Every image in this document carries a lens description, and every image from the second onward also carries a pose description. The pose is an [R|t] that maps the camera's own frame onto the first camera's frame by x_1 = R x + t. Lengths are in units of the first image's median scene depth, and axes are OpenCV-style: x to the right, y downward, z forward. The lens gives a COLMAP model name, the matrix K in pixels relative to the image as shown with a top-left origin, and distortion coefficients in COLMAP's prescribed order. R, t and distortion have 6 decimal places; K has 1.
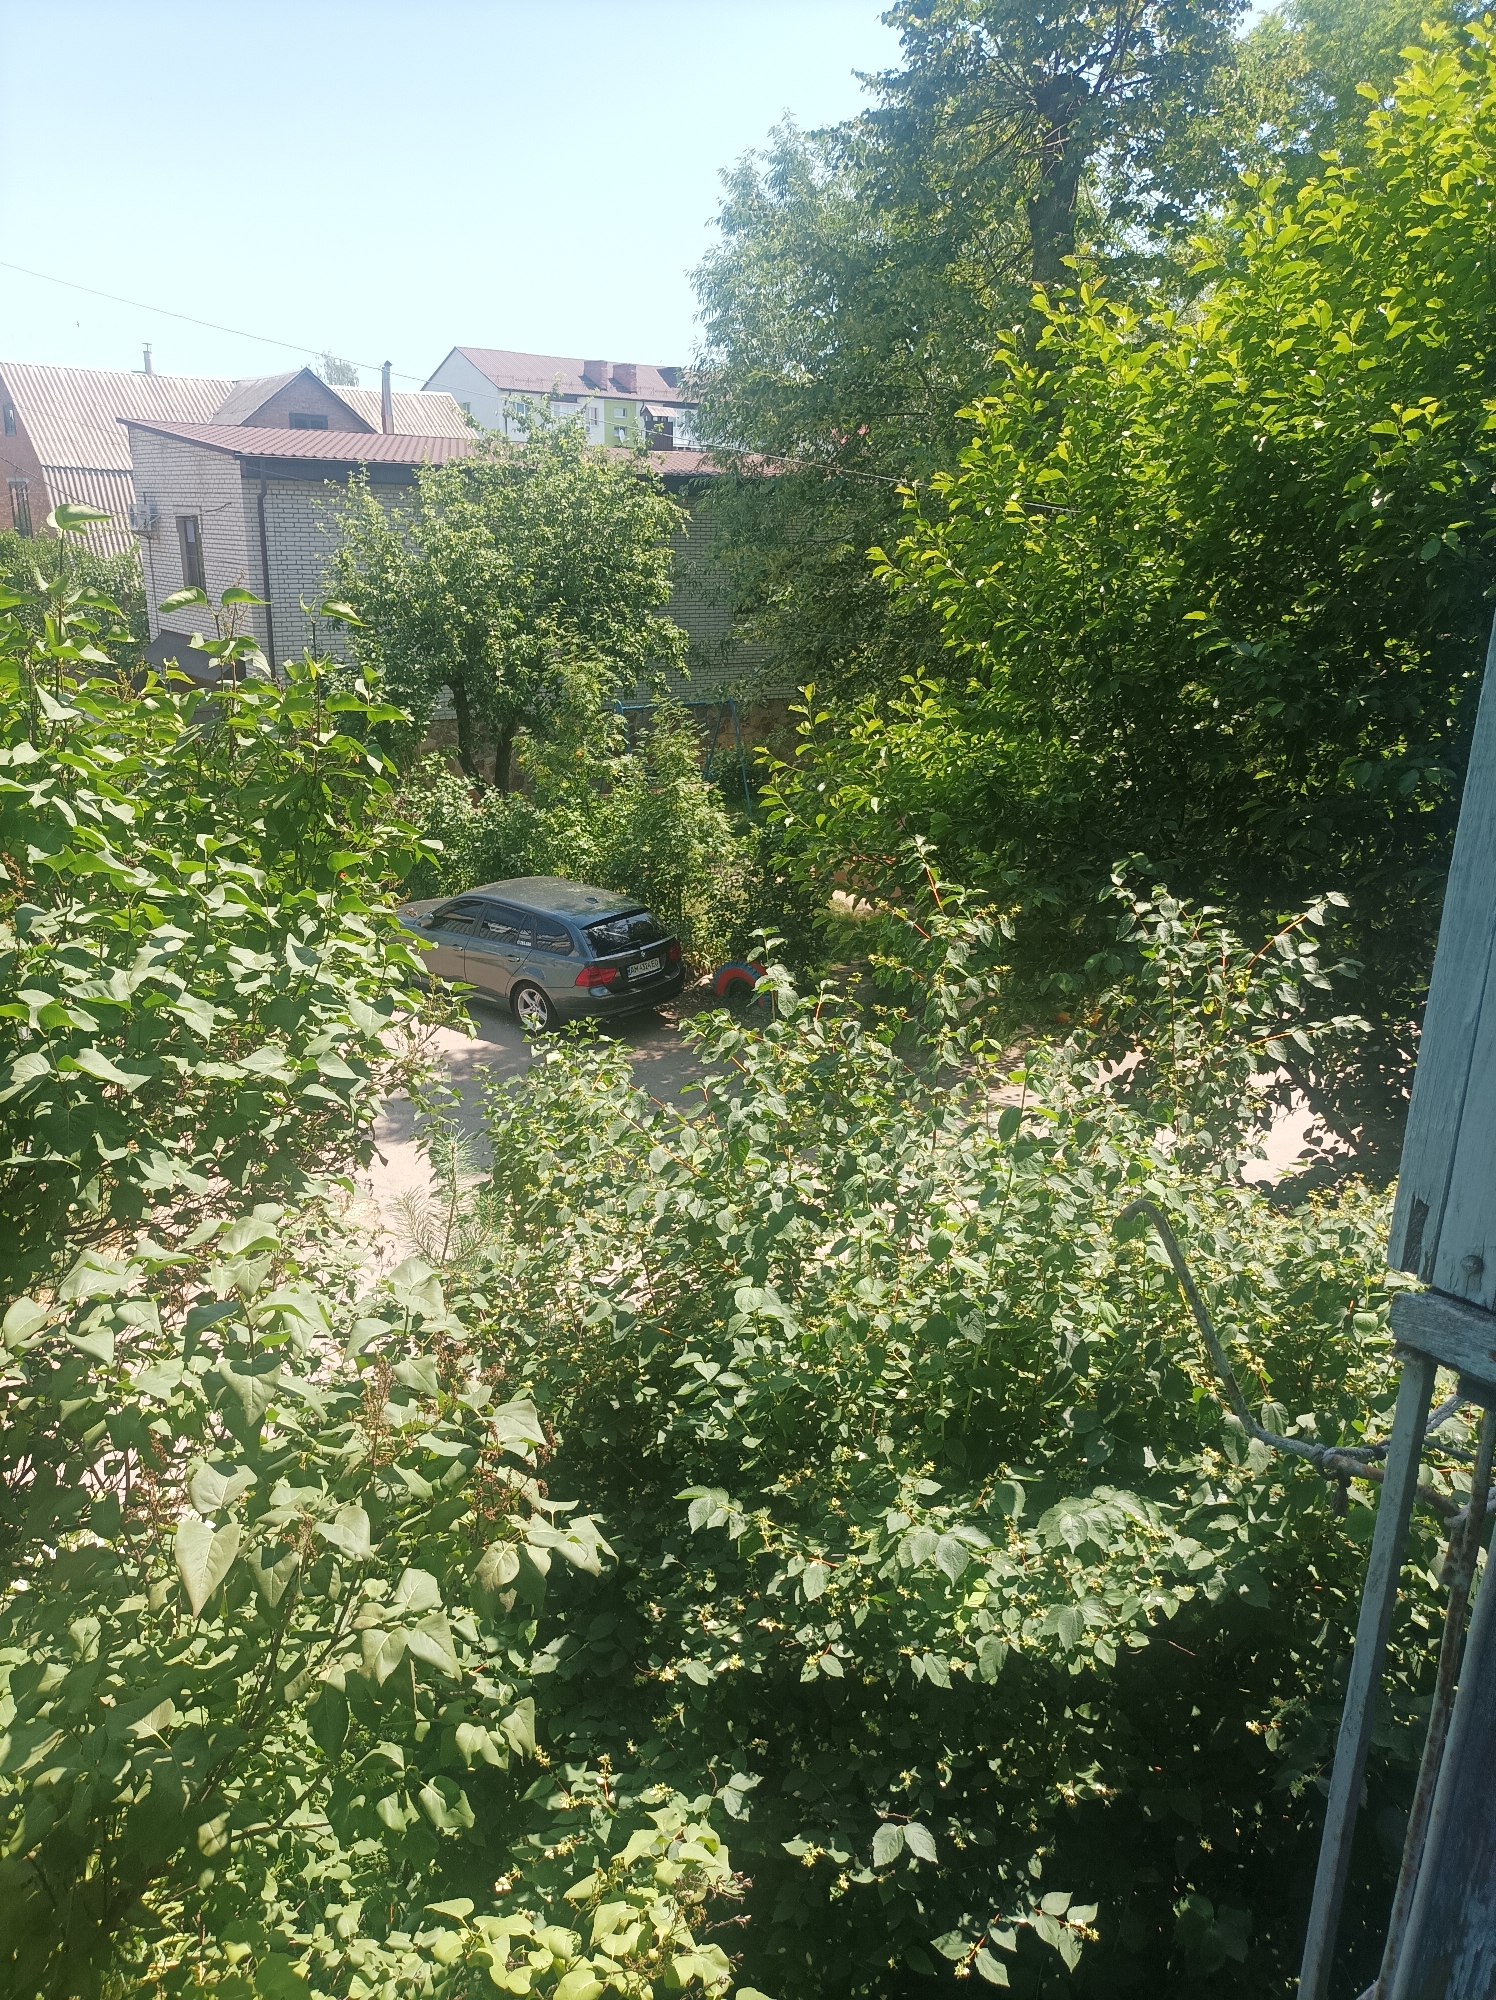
lens RADIAL K [[1467.9, 0, 748.0], [0, 1467.9, 1000.0], [0, 0, 1]] dist [-0.022832, 0.028328]
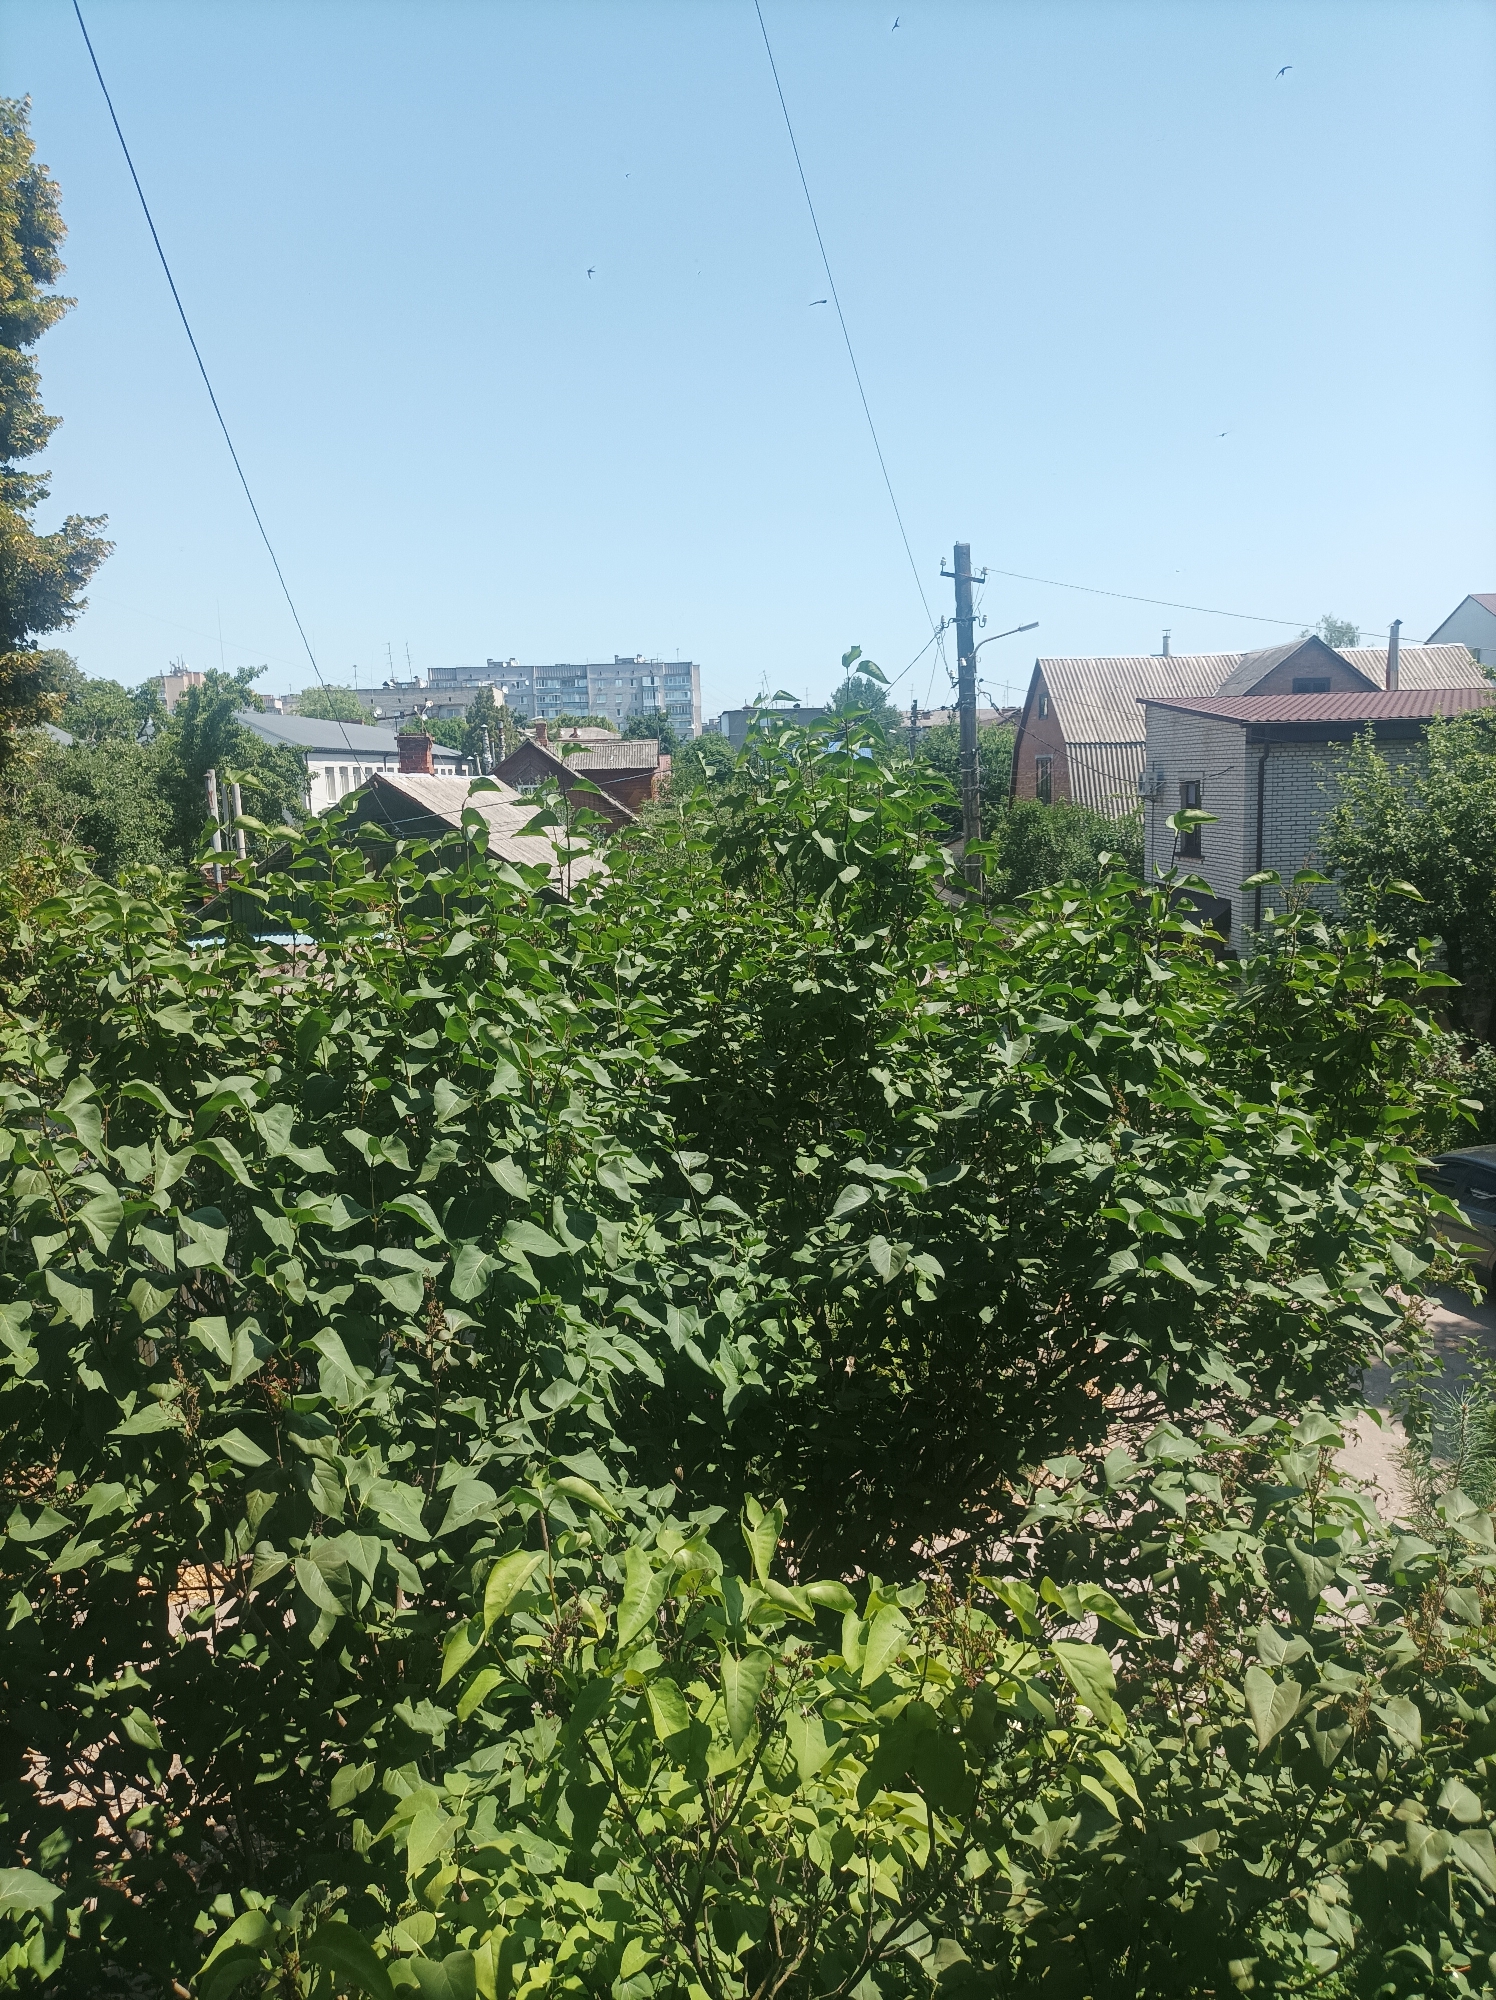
lens RADIAL K [[1467.9, 0, 748.0], [0, 1467.9, 1000.0], [0, 0, 1]] dist [-0.022832, 0.028328]
pose [[0.806202, 0.034808, -0.590615, -0.023374], [-0.131188, 0.983935, -0.121086, 0.016482], [0.576912, 0.175101, 0.797817, -0.161660]]
